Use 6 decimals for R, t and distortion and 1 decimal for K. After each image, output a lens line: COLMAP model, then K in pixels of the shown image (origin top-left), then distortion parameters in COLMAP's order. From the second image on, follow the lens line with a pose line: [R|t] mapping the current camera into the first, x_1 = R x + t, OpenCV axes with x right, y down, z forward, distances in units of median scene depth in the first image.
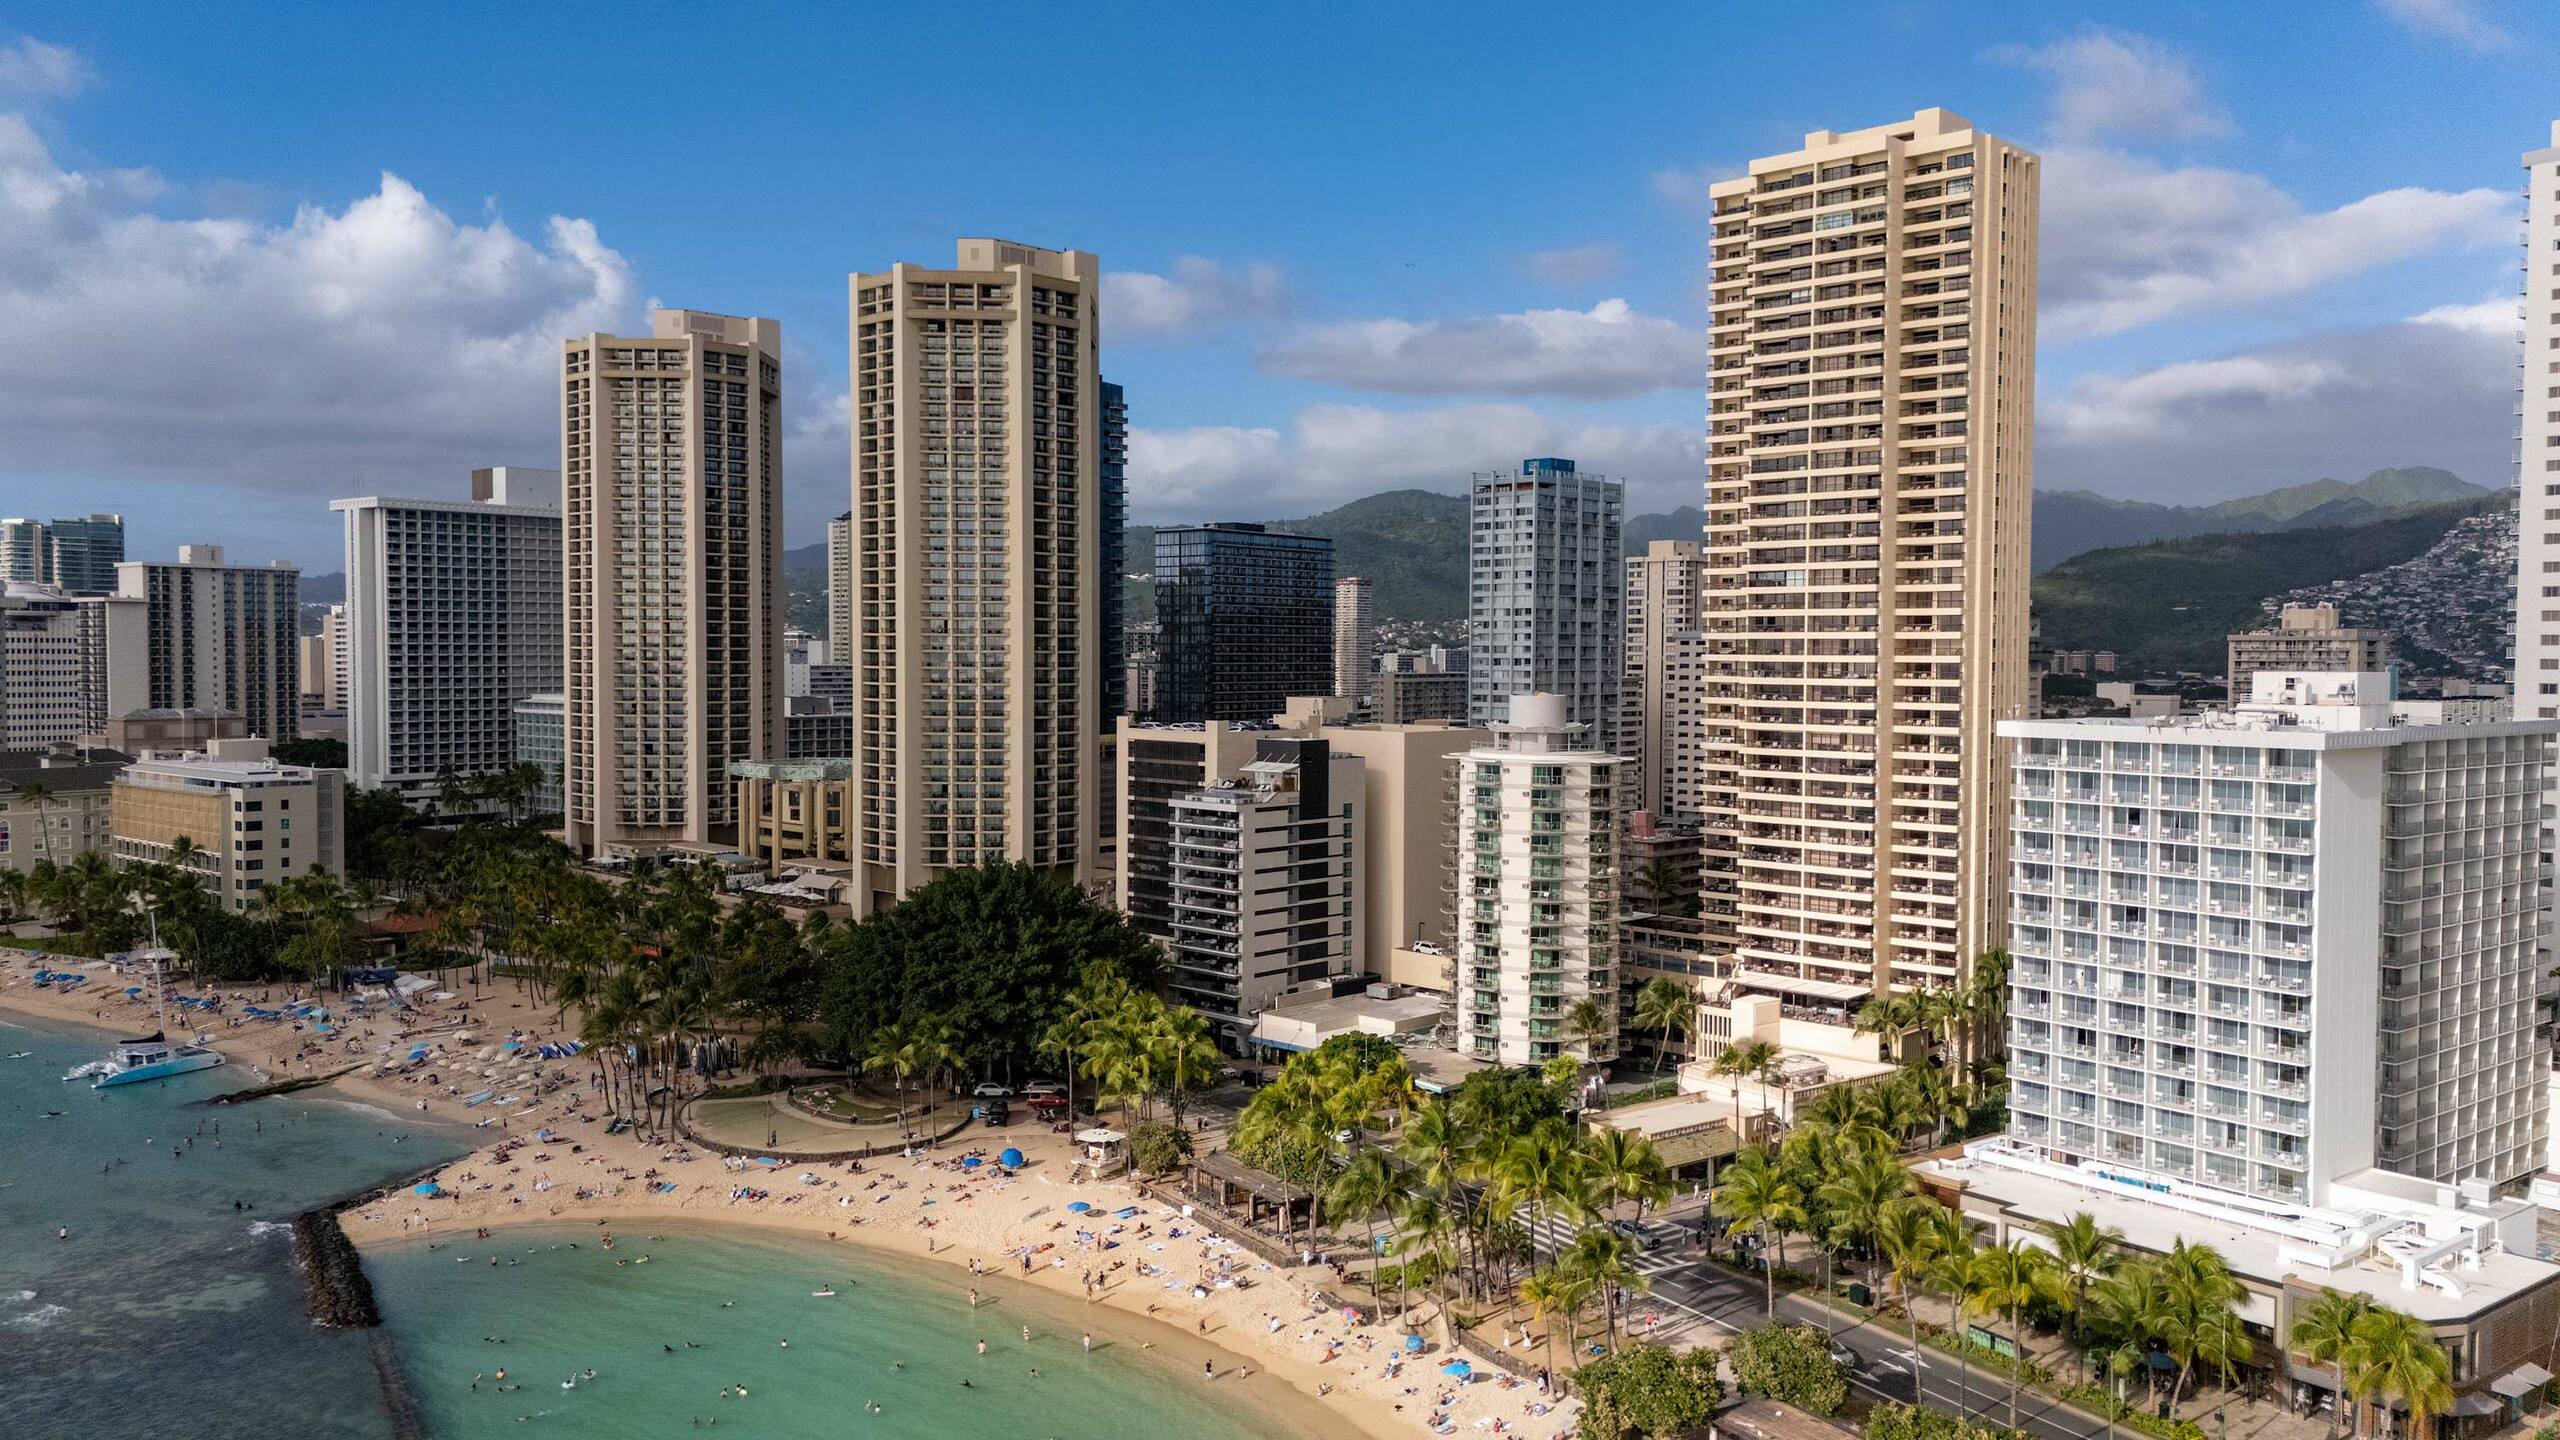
lens RADIAL K [[1893.4, 0, 1280.0], [0, 1893.4, 720.0], [0, 0, 1]] dist [0.085870, -0.085261]
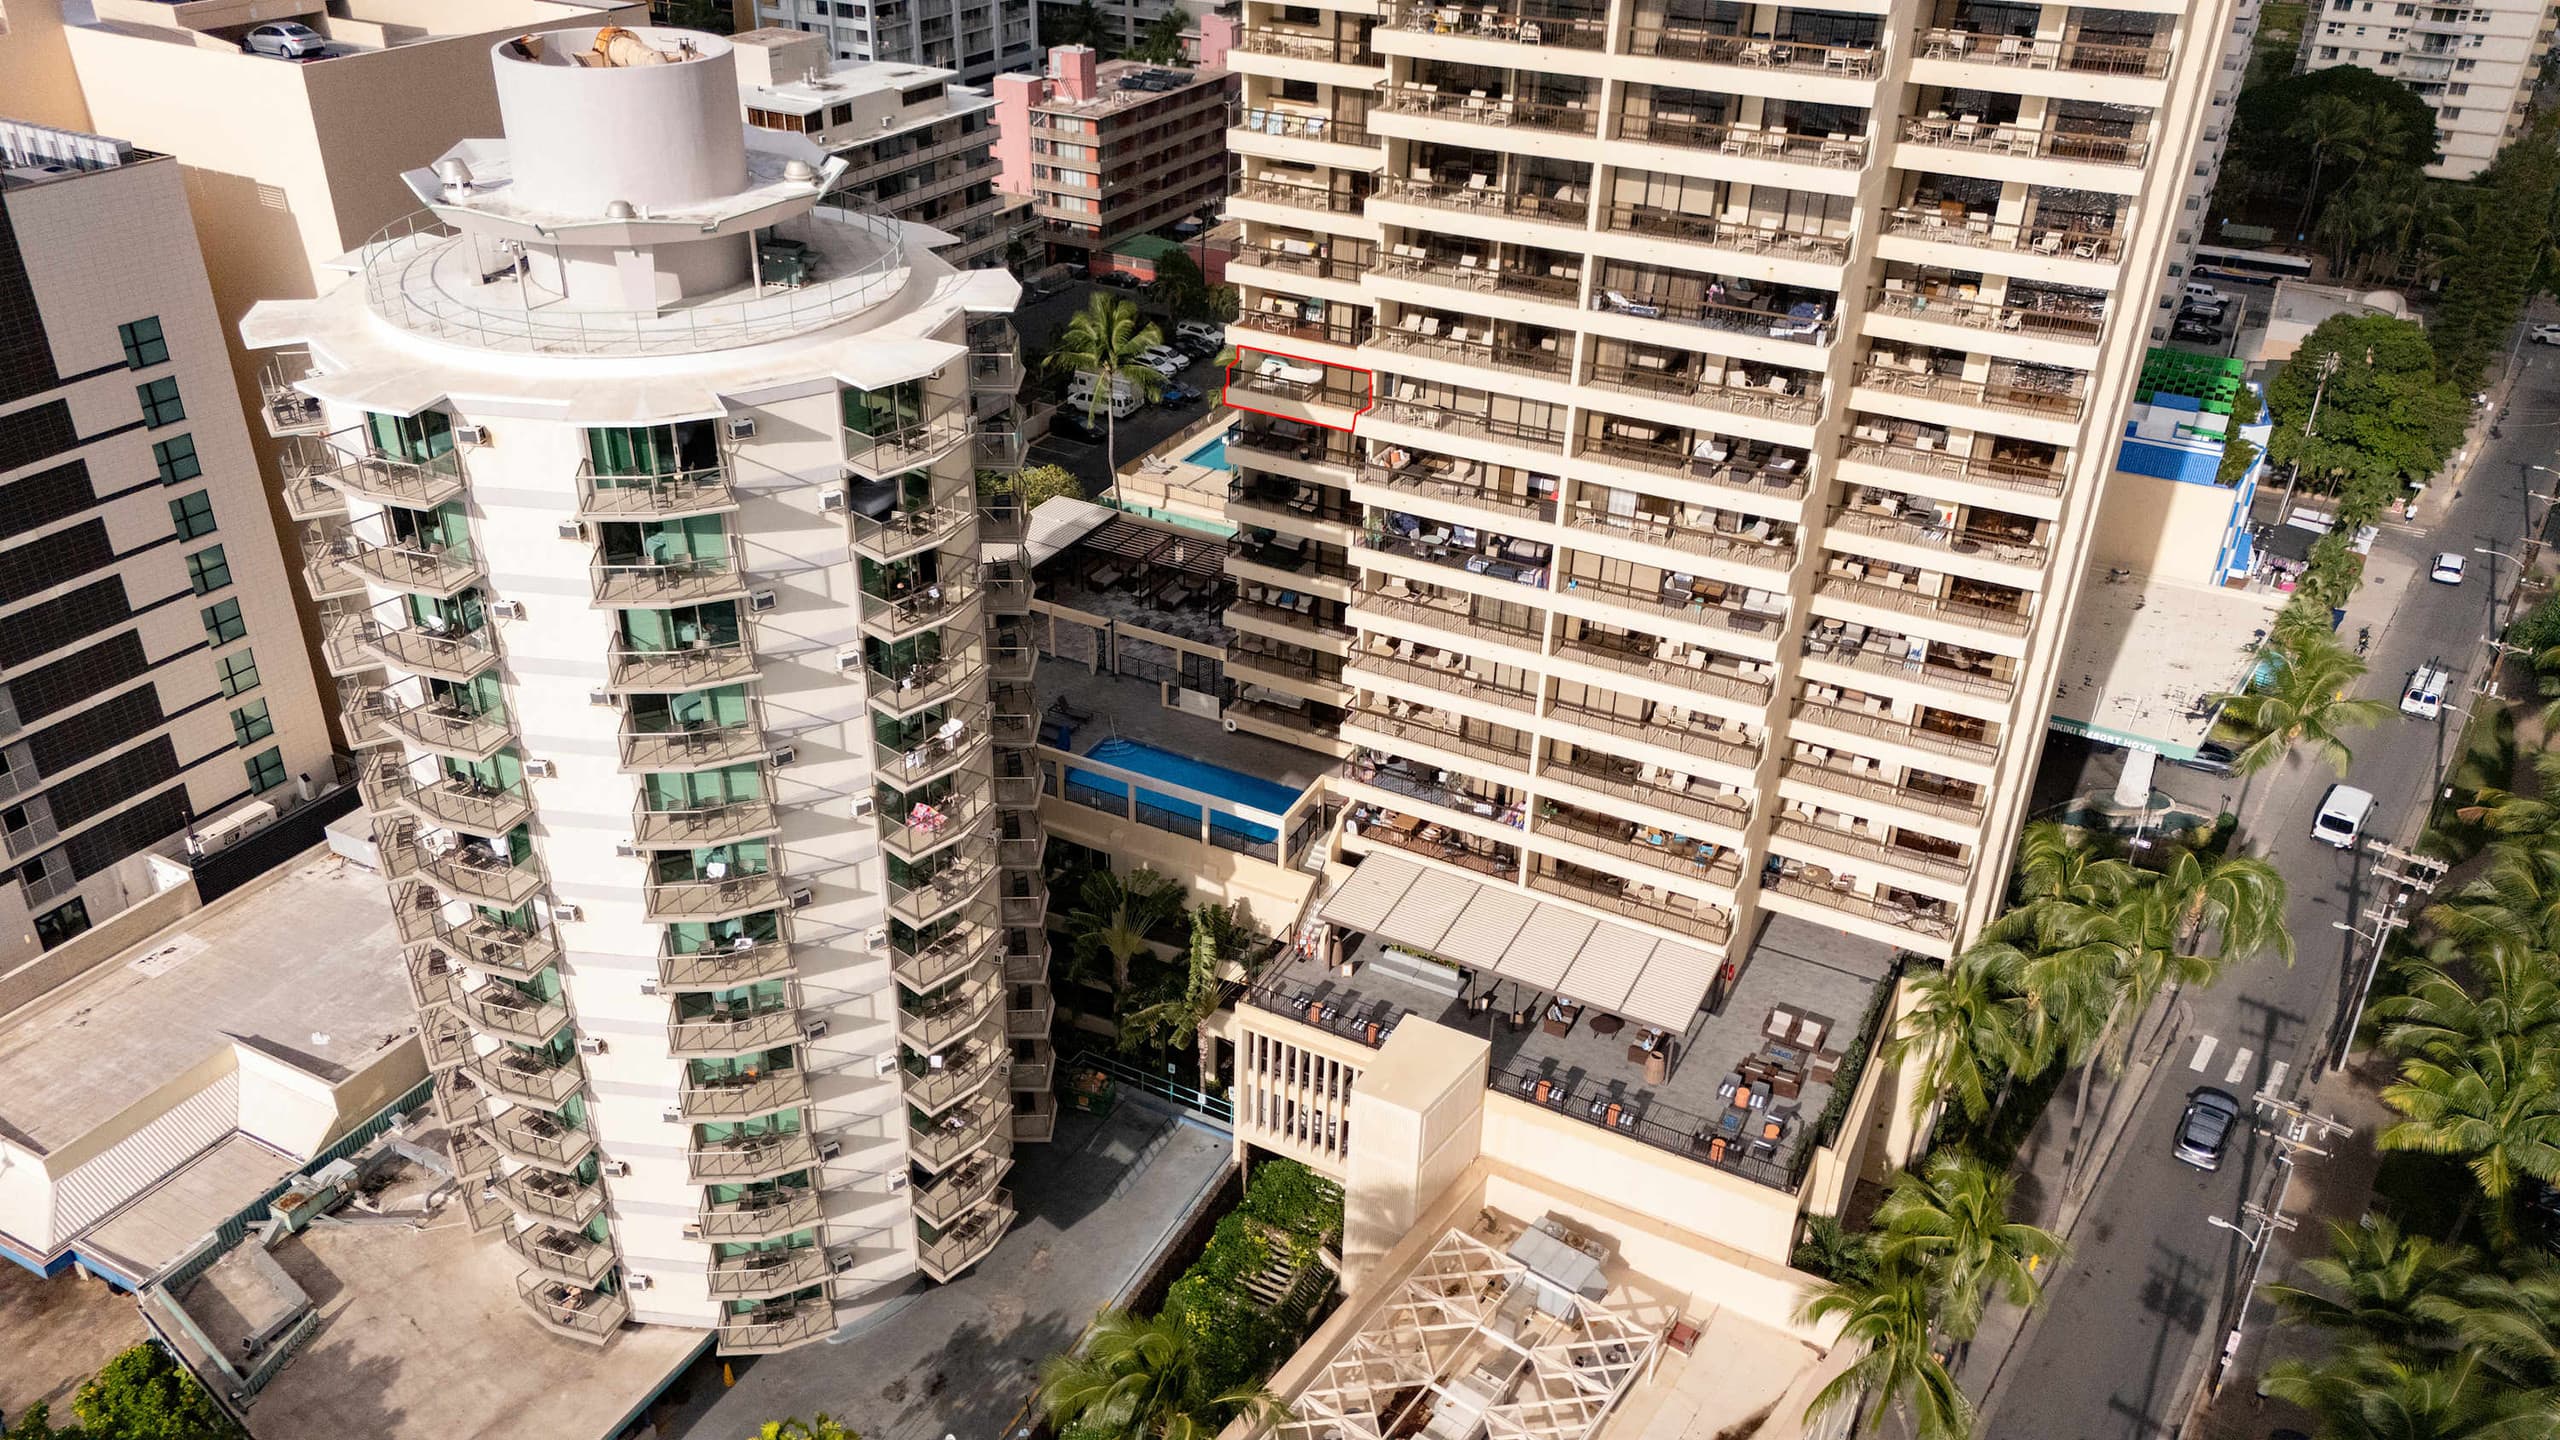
lens RADIAL K [[1904.8, 0, 1274.1], [0, 1904.8, 812.7], [0, 0, 1]] dist [0.081372, -0.000725]
pose [[0.960958, -0.119115, 0.249742, 0.140608], [-0.013117, 0.881968, 0.471127, -0.043723], [-0.276383, -0.456009, 0.845972, 0.705463]]
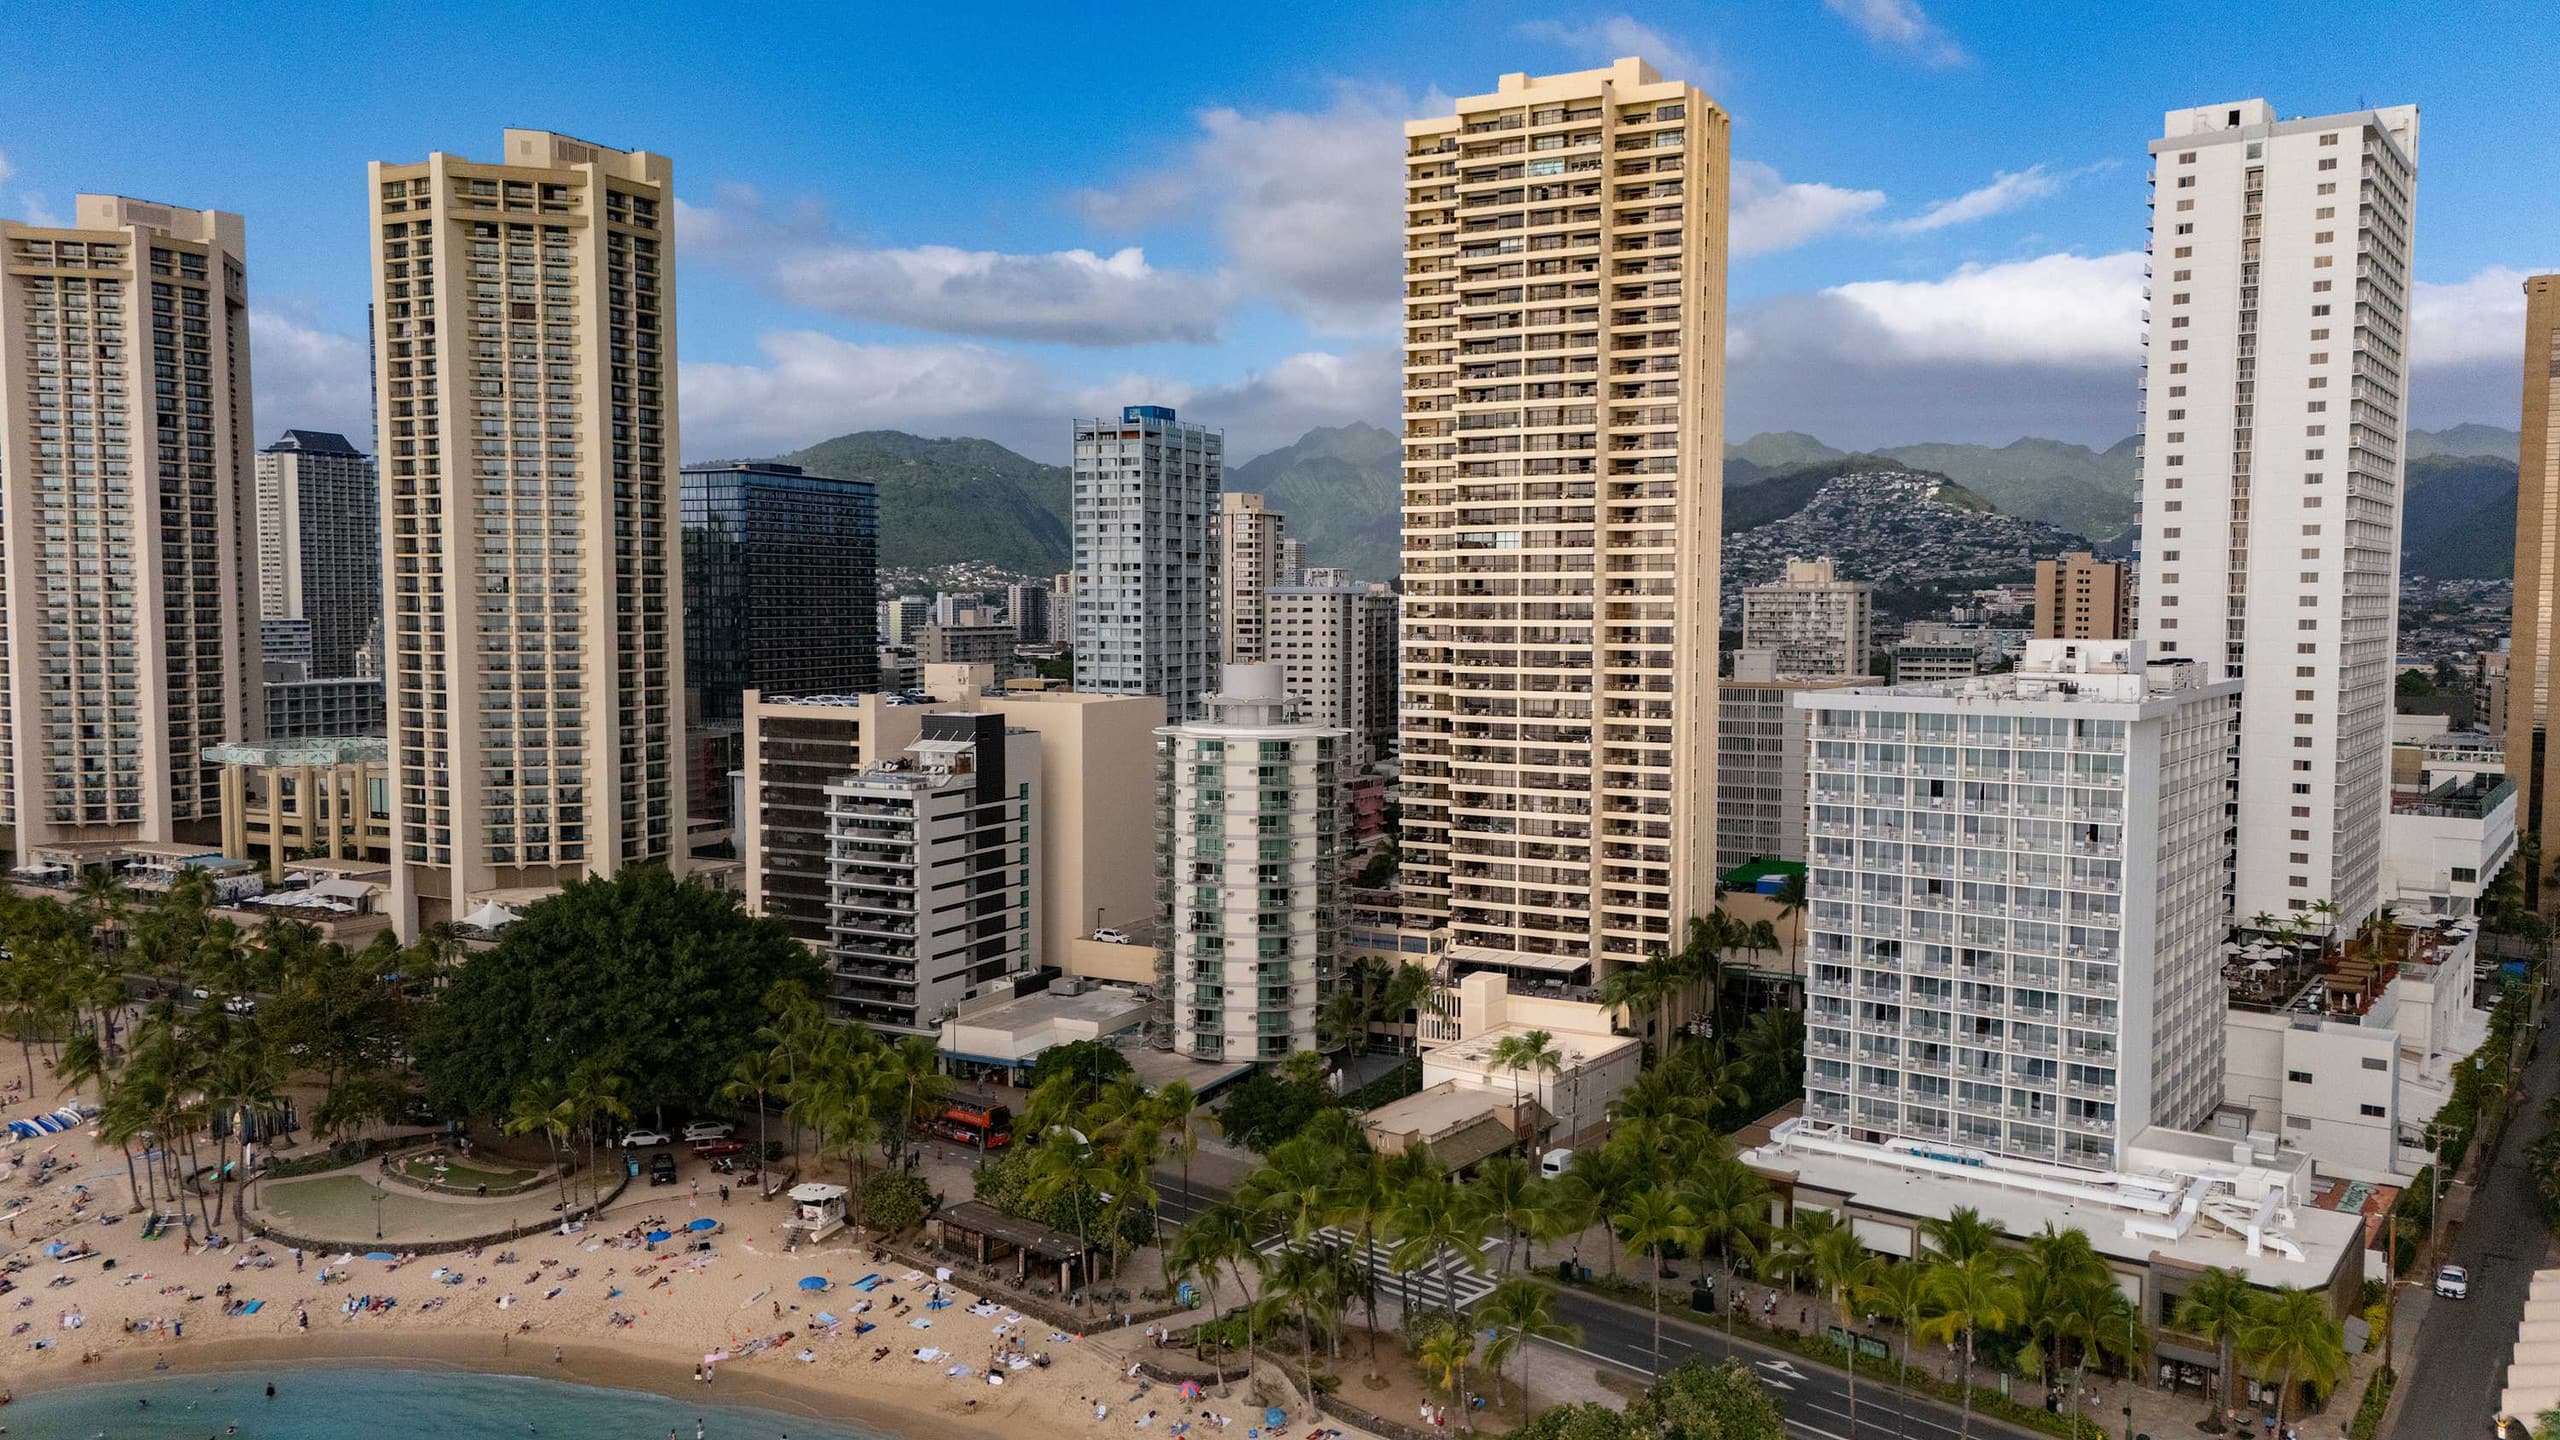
lens RADIAL K [[1893.4, 0, 1280.0], [0, 1893.4, 720.0], [0, 0, 1]] dist [0.085870, -0.085261]
pose [[0.962805, -0.021035, 0.269377, -0.099348], [0.013342, 0.999450, 0.030358, -0.013487], [-0.269868, -0.025635, 0.962556, 0.100627]]
